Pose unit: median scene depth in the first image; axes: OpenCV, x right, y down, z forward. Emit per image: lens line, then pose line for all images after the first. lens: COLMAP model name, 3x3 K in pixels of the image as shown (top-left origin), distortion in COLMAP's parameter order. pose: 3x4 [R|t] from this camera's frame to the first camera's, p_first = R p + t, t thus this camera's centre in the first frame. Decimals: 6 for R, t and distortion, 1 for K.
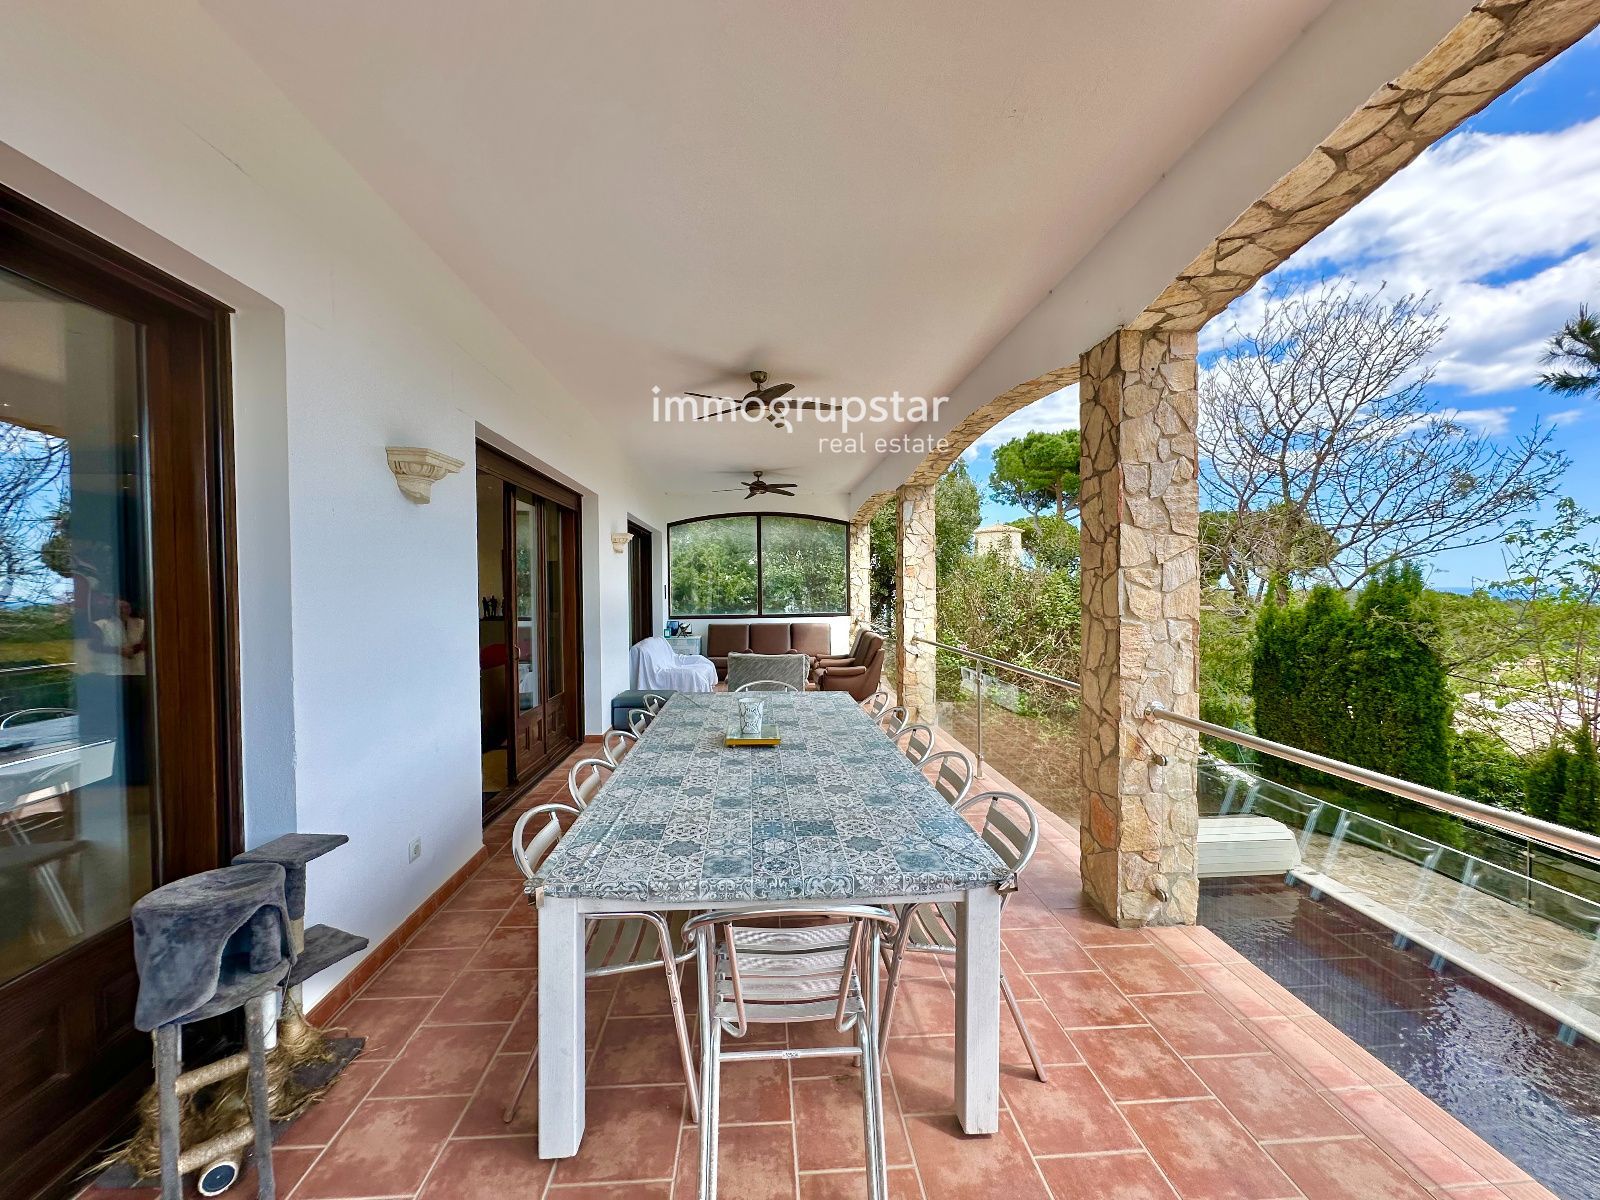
lens RADIAL K [[645.9, 0, 798.8], [0, 645.9, 599.3], [0, 0, 1]] dist [0.004316, 0.001222]
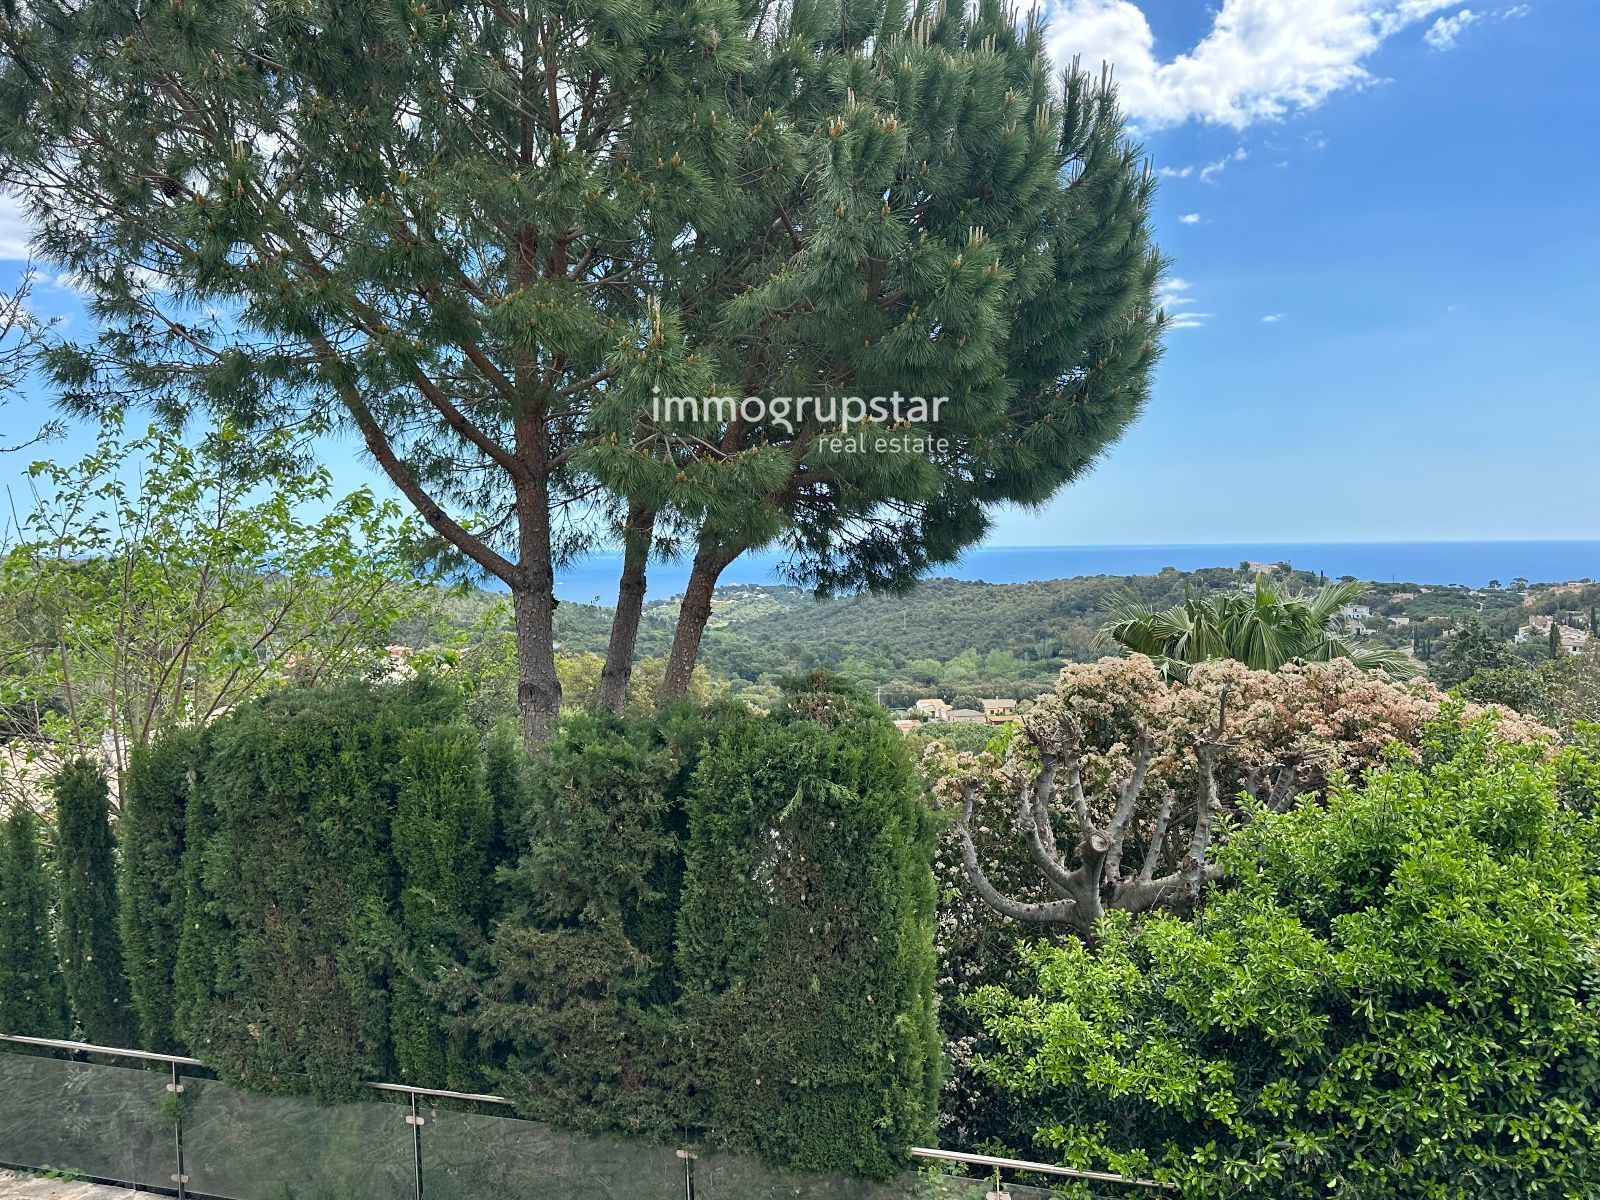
lens RADIAL K [[1289.3, 0, 812.9], [0, 1289.3, 598.5], [0, 0, 1]] dist [0.089627, -0.103147]
pose [[0.366059, -0.035608, 0.929910, 0.985192], [0.023627, 0.999301, 0.028964, 0.004233], [-0.930291, 0.011369, 0.366645, -0.118330]]
